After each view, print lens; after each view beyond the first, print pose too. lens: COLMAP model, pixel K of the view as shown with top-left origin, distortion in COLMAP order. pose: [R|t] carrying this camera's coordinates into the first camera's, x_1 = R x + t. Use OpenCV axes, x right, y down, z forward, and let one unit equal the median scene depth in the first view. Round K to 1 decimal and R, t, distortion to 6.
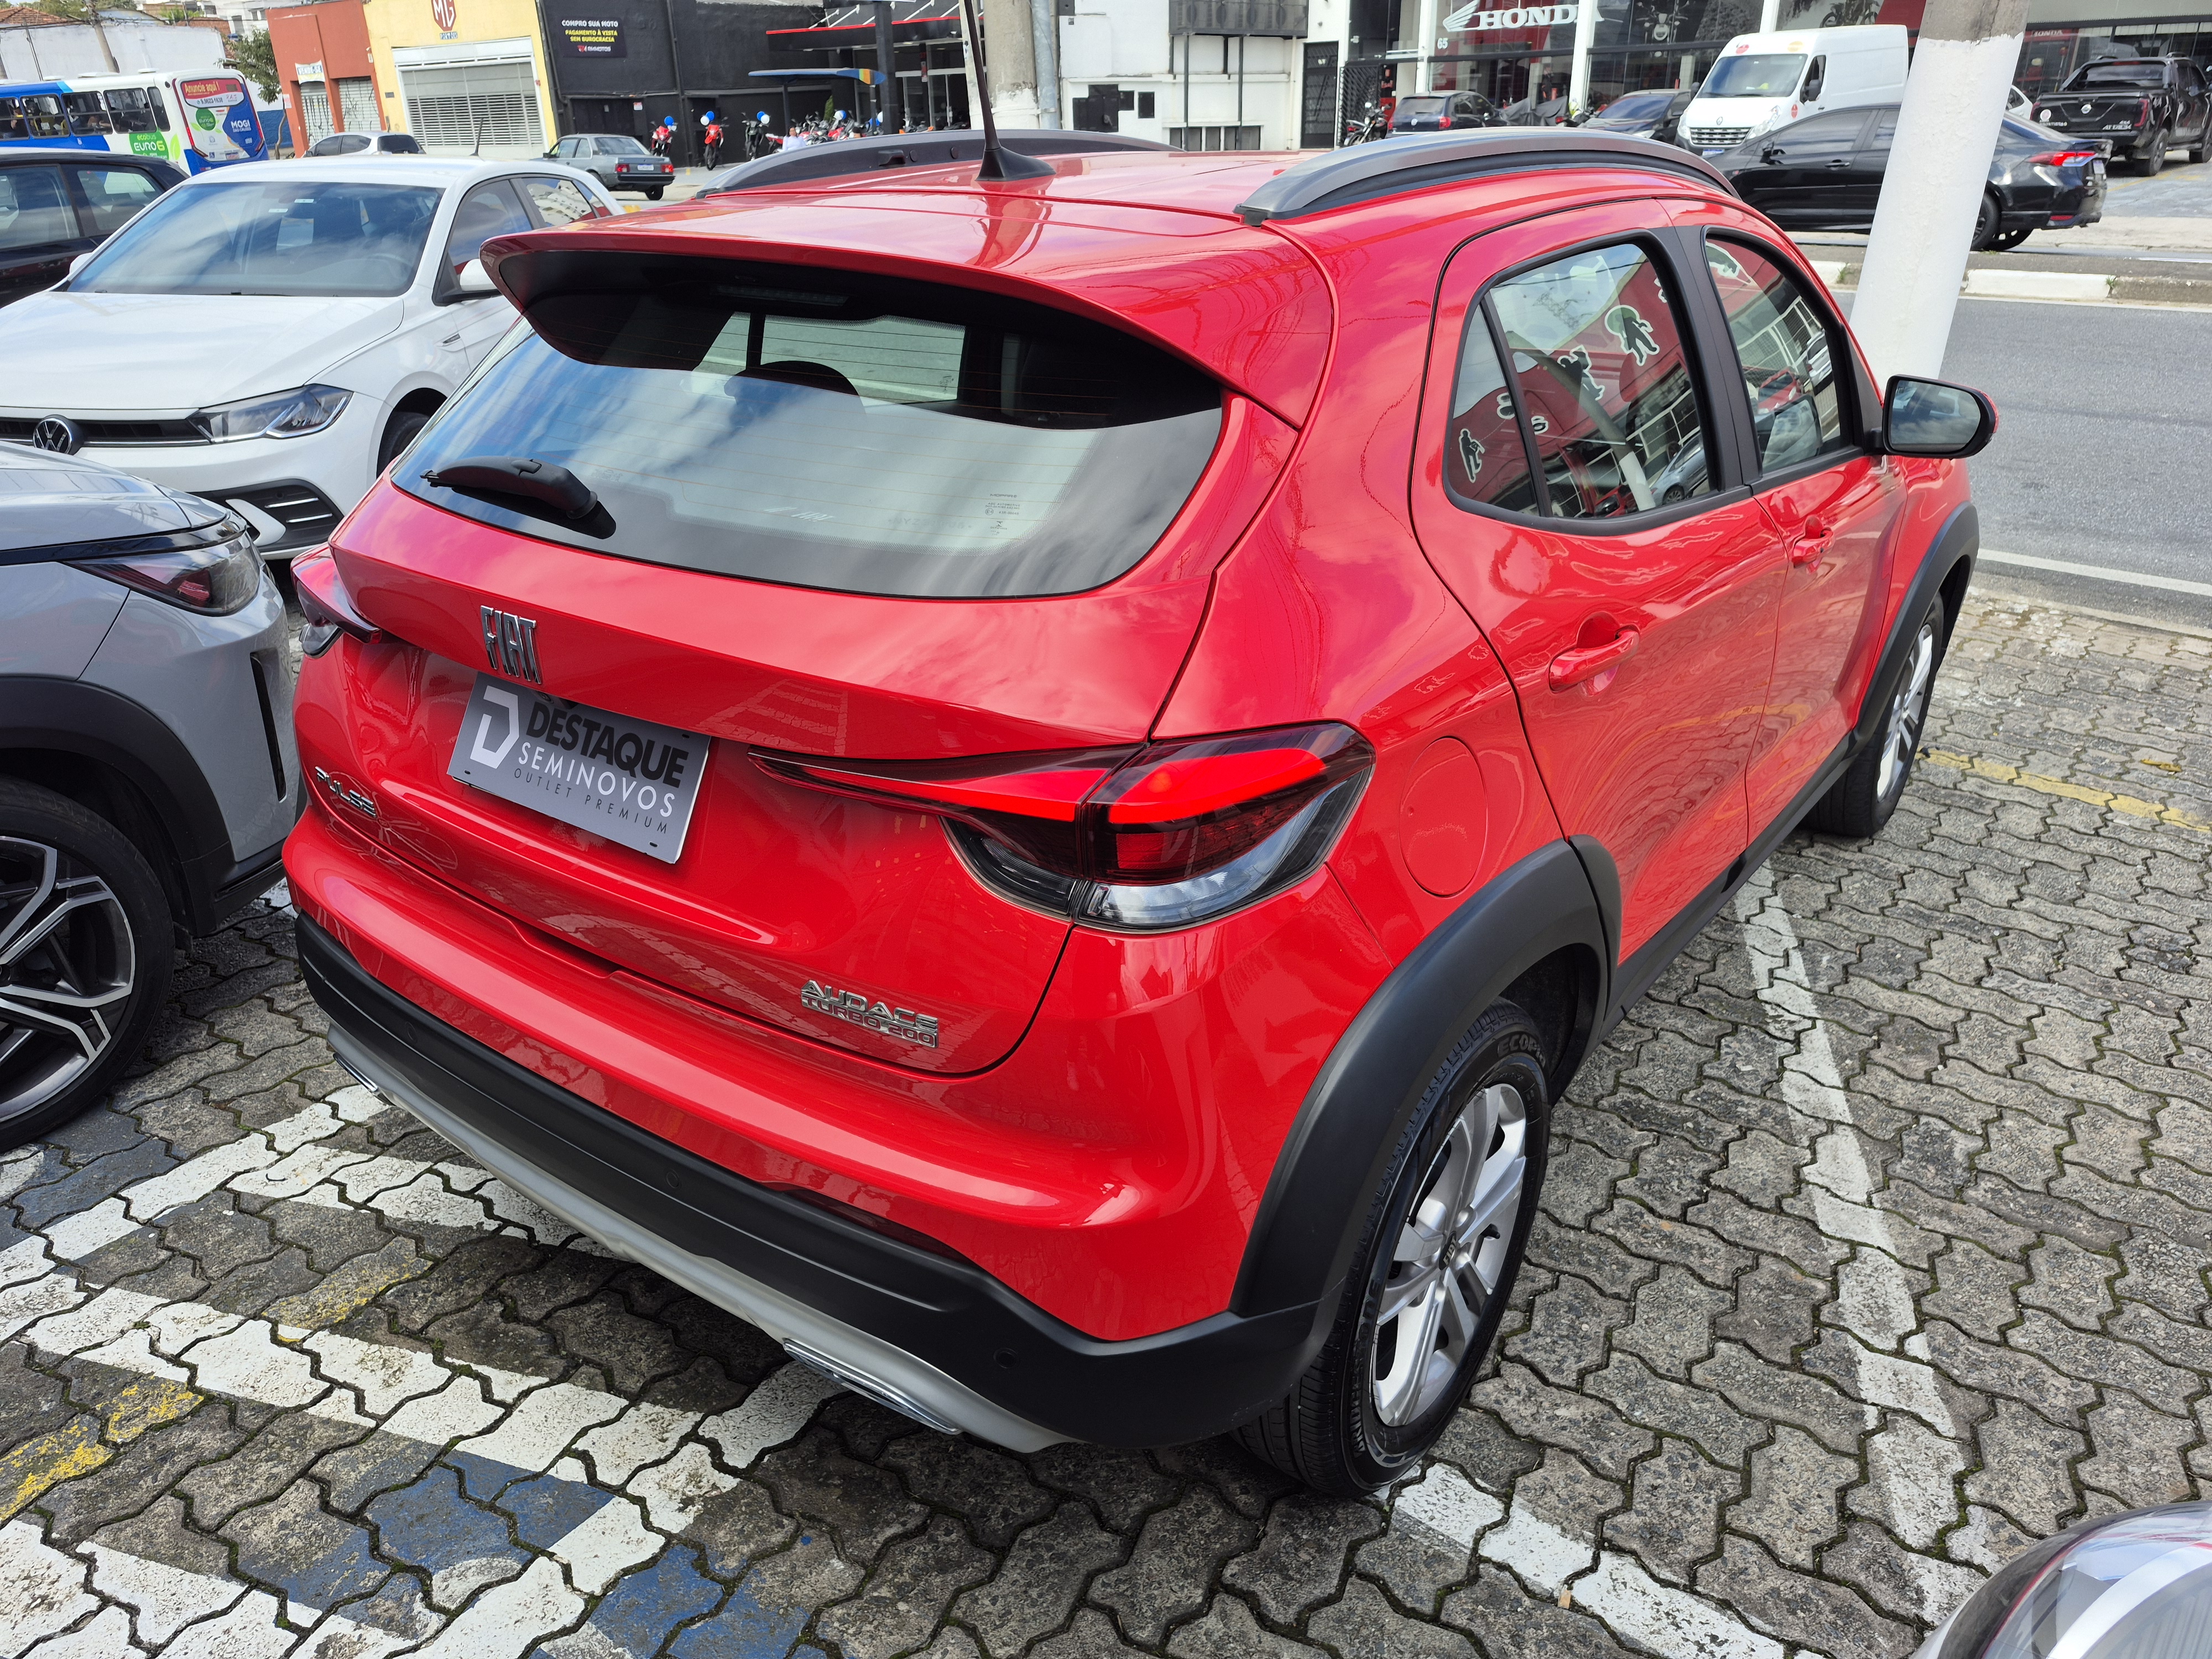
lens RADIAL K [[1551.5, 0, 1079.9], [0, 1551.5, 830.0], [0, 0, 1]] dist [0.018510, -0.008940]
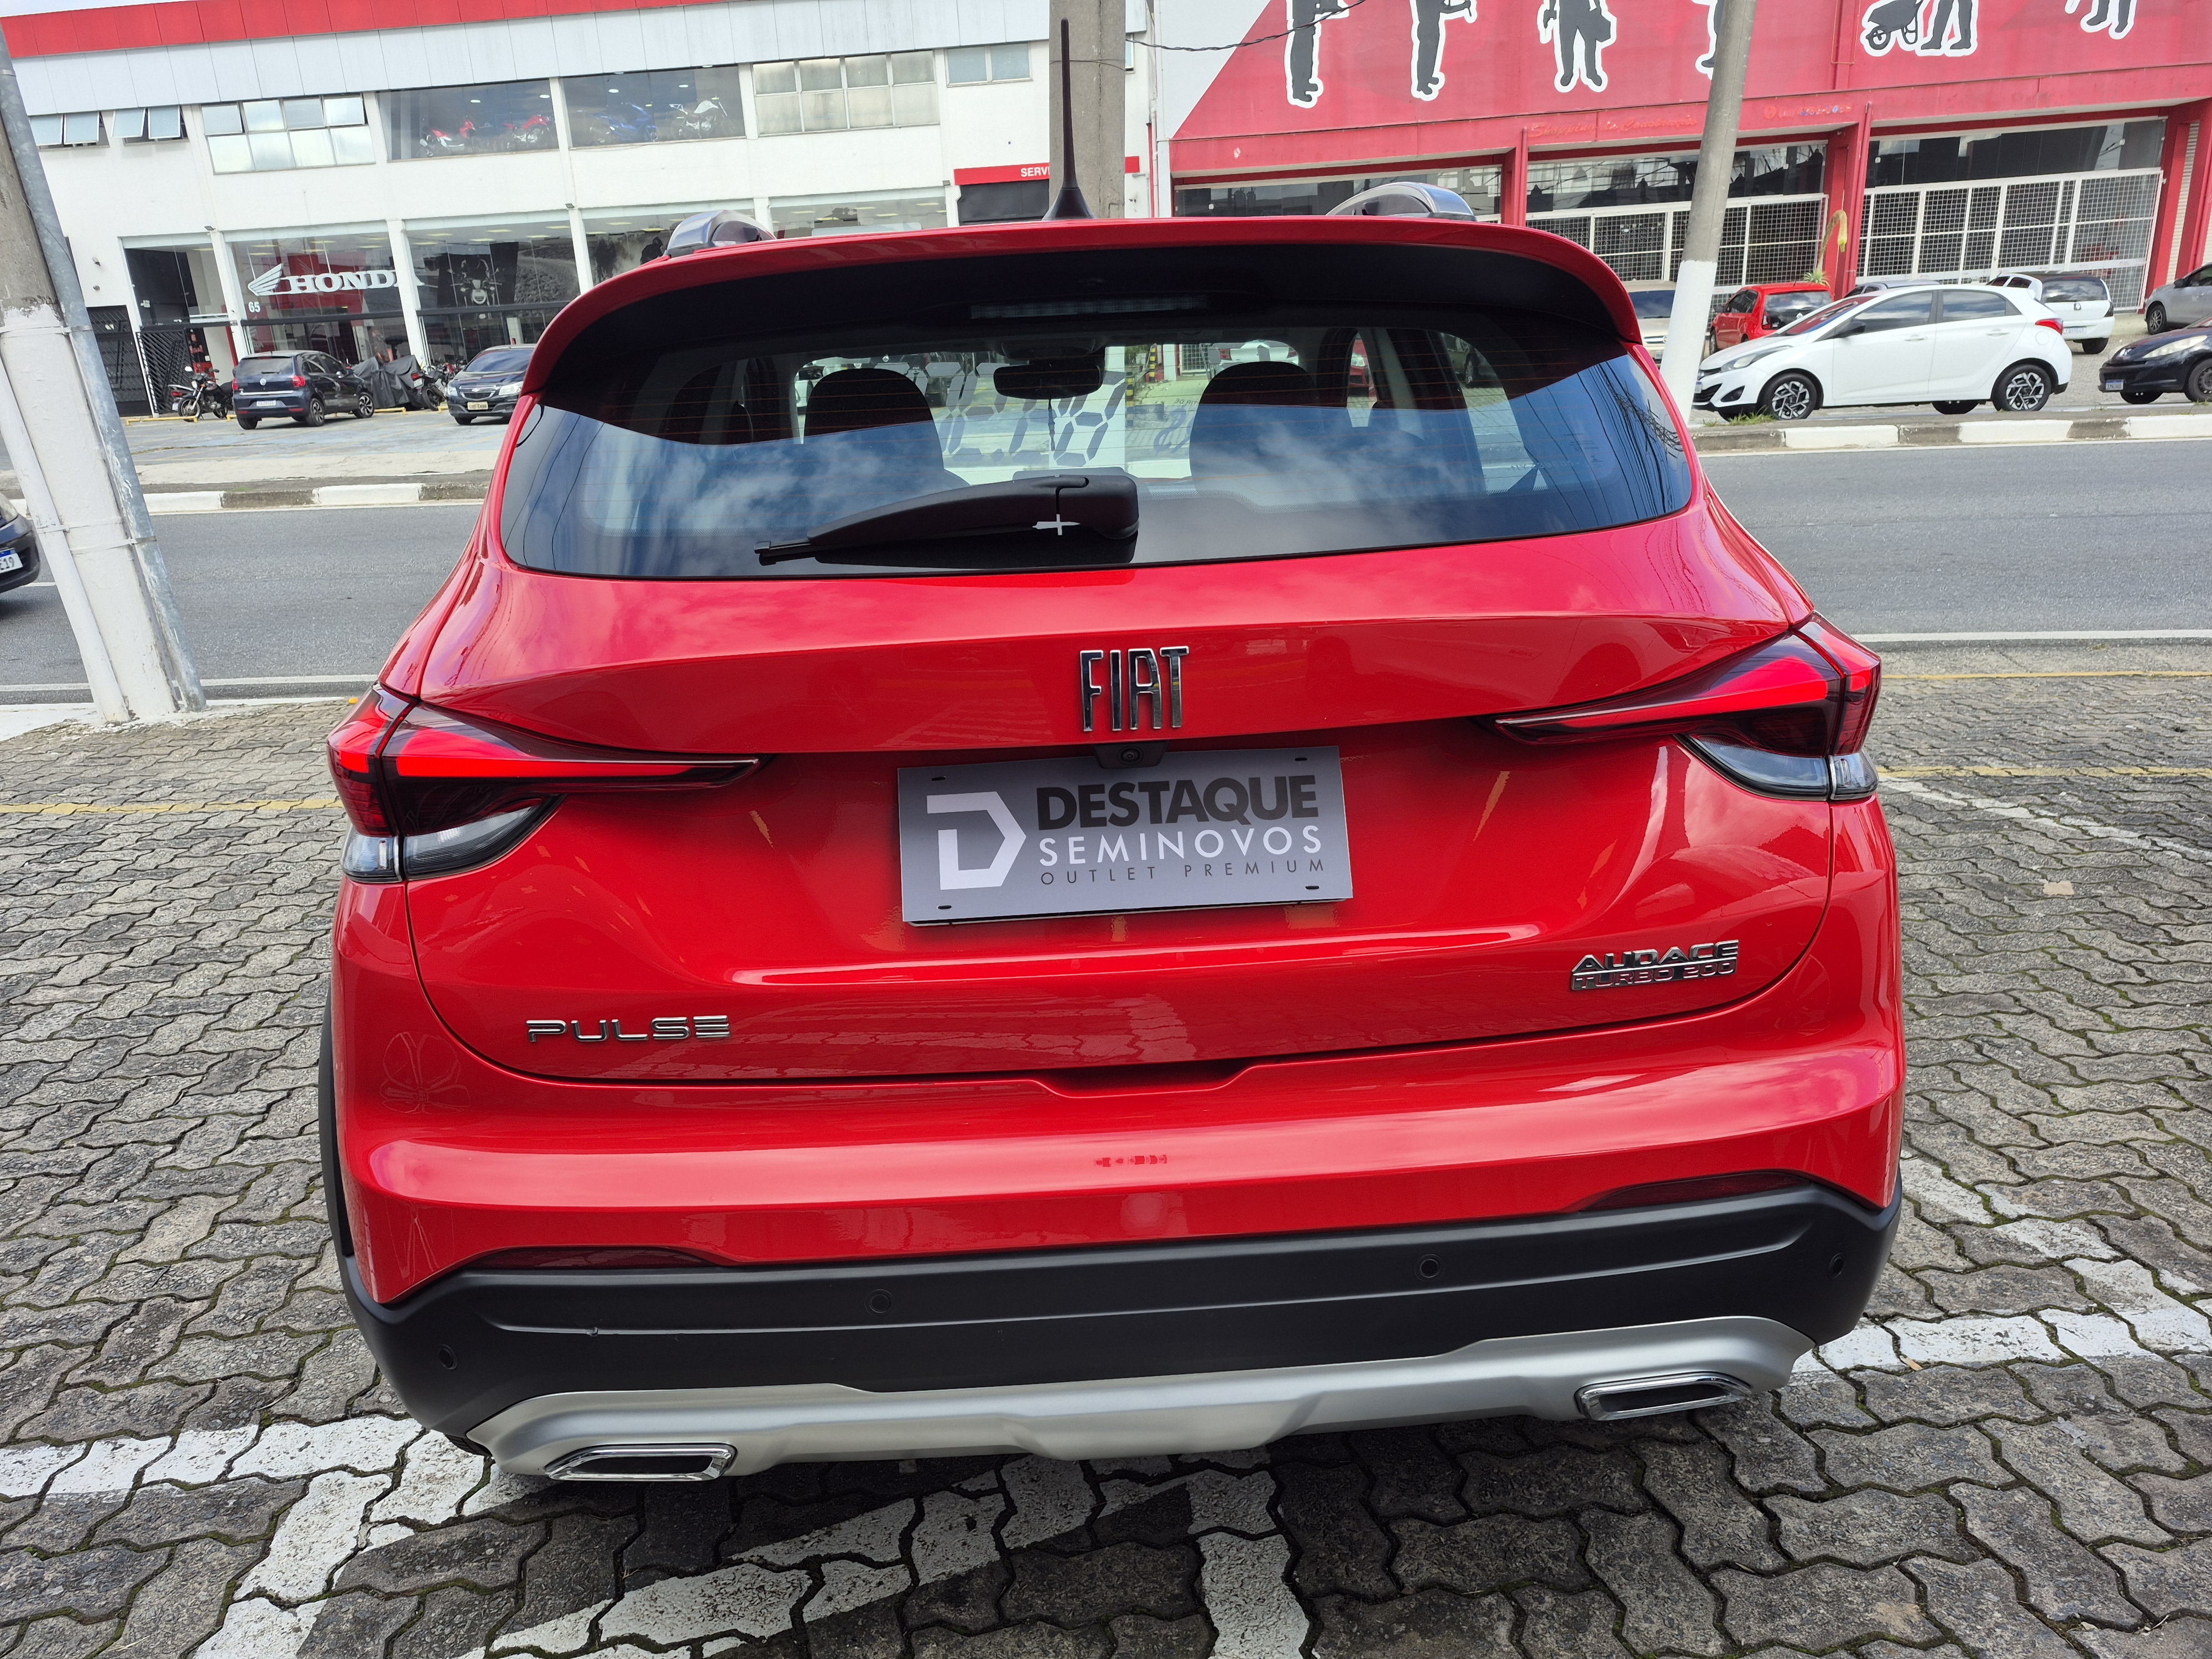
lens RADIAL K [[1566.2, 0, 1098.6], [0, 1566.2, 836.9], [0, 0, 1]] dist [0.014105, 0.002437]
pose [[0.762563, -0.216864, 0.609482, -0.711996], [0.303337, 0.952010, -0.040783, -0.014334], [-0.571389, 0.215978, 0.791750, 0.306293]]
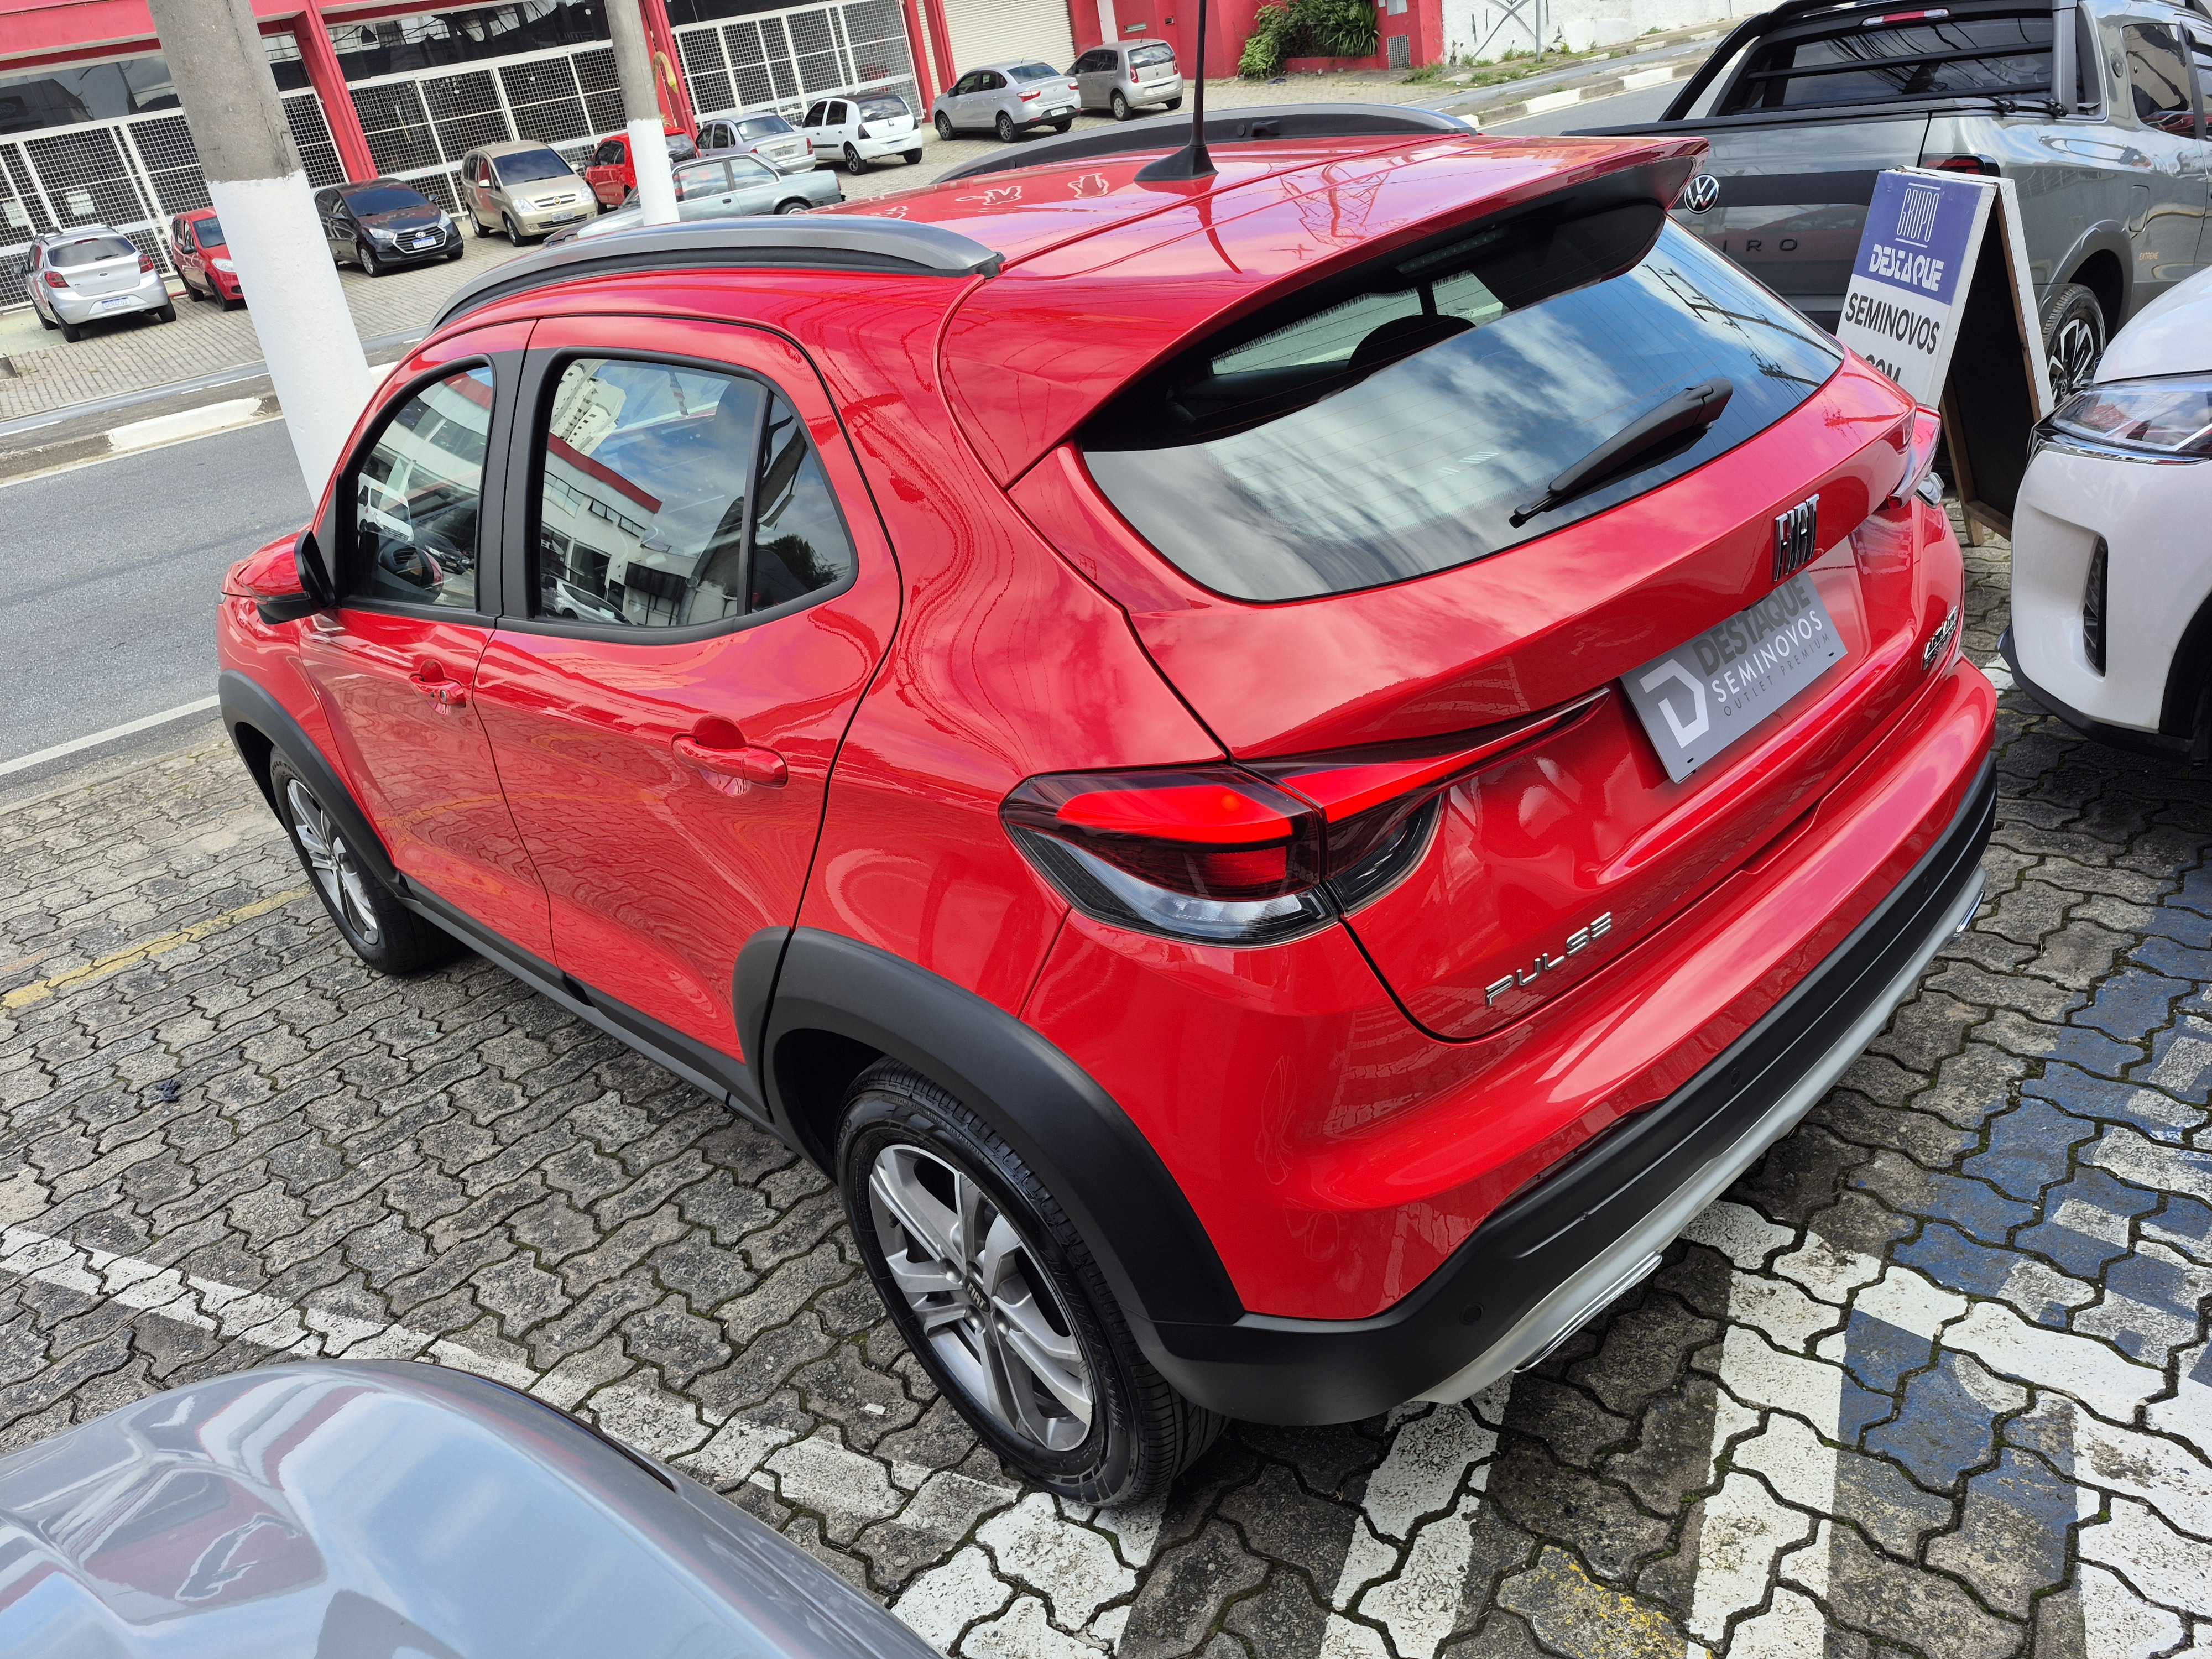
lens RADIAL K [[1566.2, 0, 1098.6], [0, 1566.2, 836.9], [0, 0, 1]] dist [0.014105, 0.002437]
pose [[0.161426, -0.455658, 0.875395, -1.158790], [0.555712, 0.775002, 0.300927, -0.430771], [-0.815553, 0.437890, 0.378320, 0.853202]]
